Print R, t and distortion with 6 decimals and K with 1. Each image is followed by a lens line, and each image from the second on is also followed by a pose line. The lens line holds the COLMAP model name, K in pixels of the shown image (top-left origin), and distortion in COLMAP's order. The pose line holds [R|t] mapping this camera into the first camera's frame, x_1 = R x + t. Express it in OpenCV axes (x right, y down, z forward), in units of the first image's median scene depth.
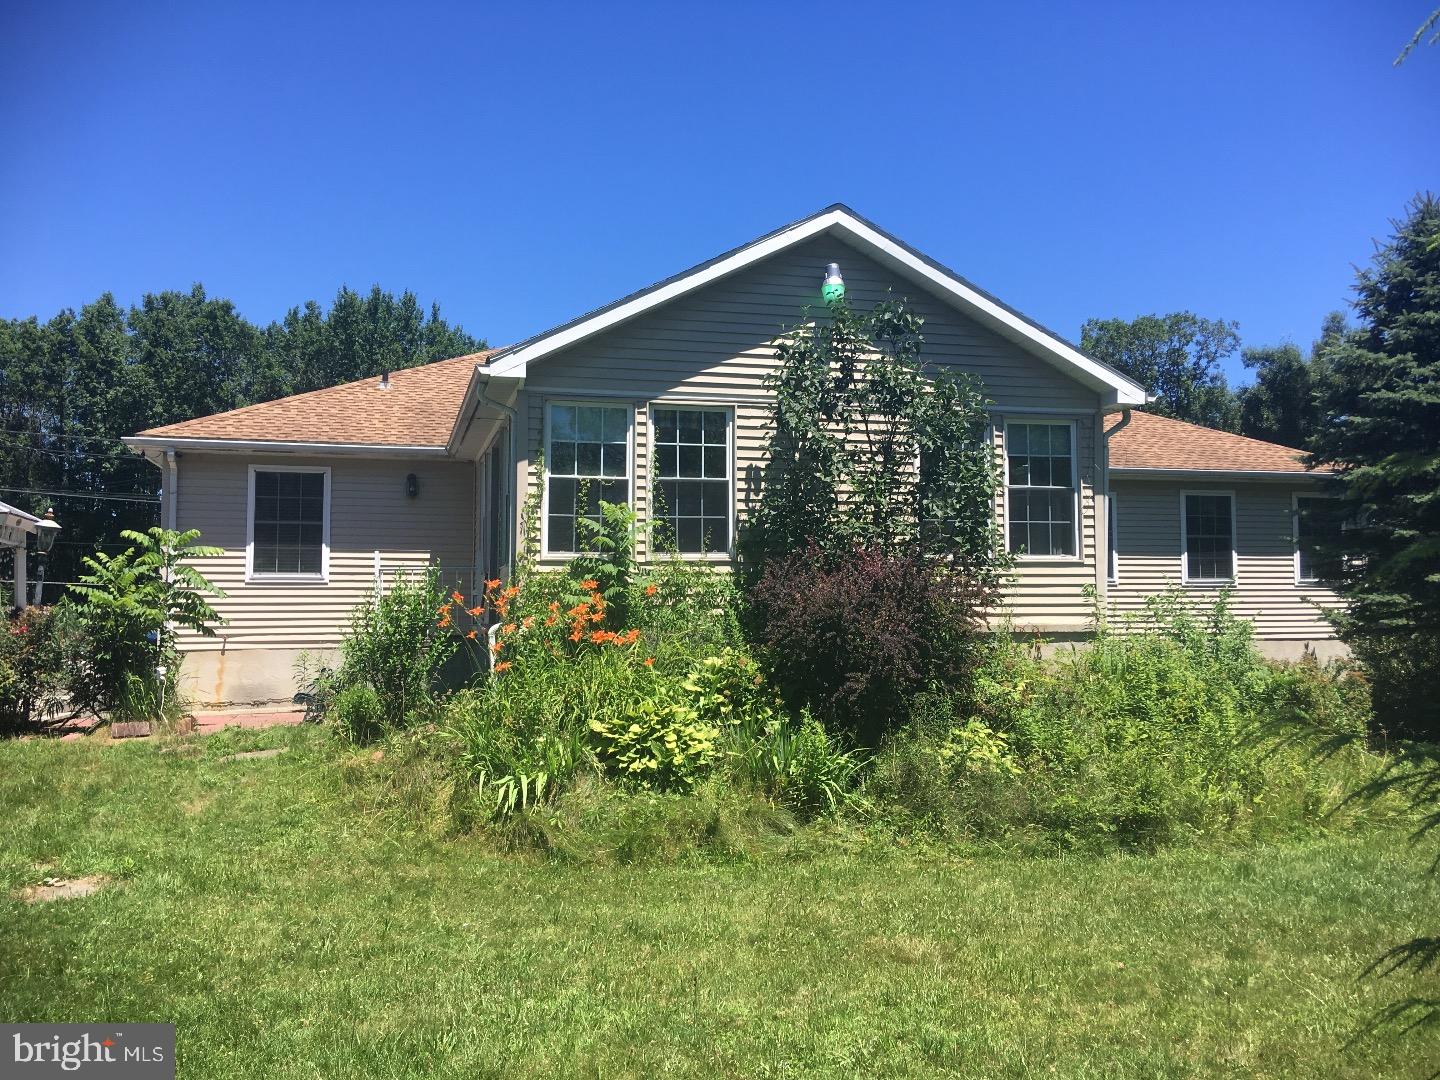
lens RADIAL K [[1215.9, 0, 715.9], [0, 1215.9, 524.3], [0, 0, 1]] dist [0.095214, -0.141780]
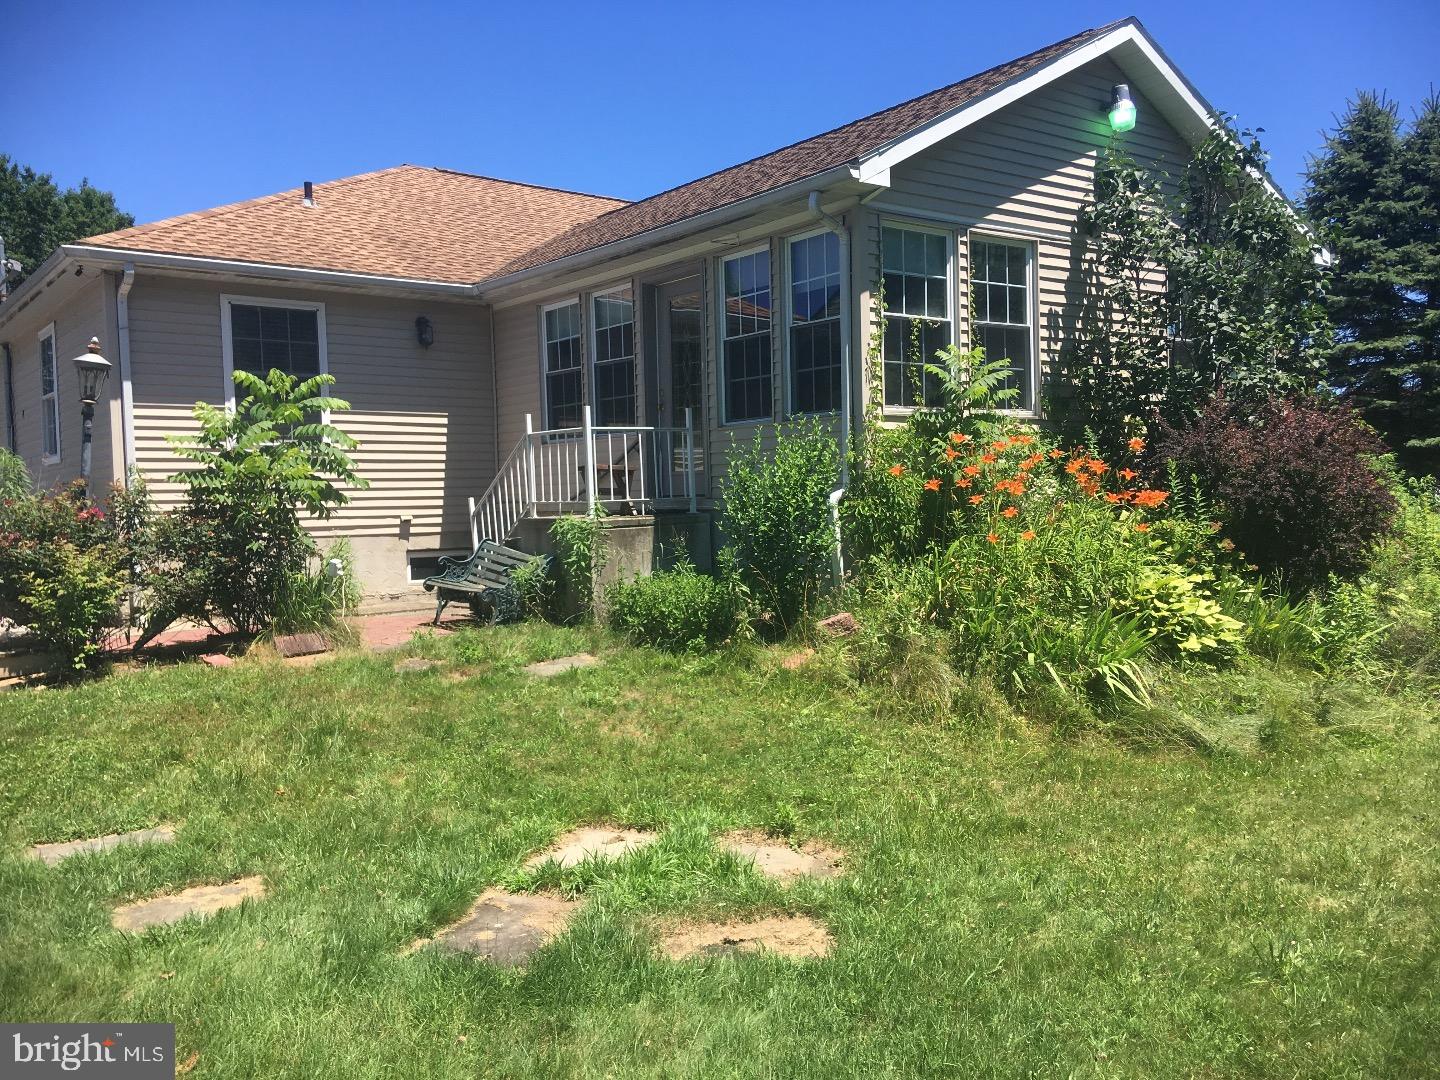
lens RADIAL K [[1215.9, 0, 708.4], [0, 1215.9, 535.9], [0, 0, 1]] dist [0.095214, -0.141780]
pose [[0.926243, -0.028032, 0.375882, -0.534157], [-0.009768, 0.995111, 0.098282, 0.028982], [-0.376799, -0.094705, 0.921441, 0.250354]]
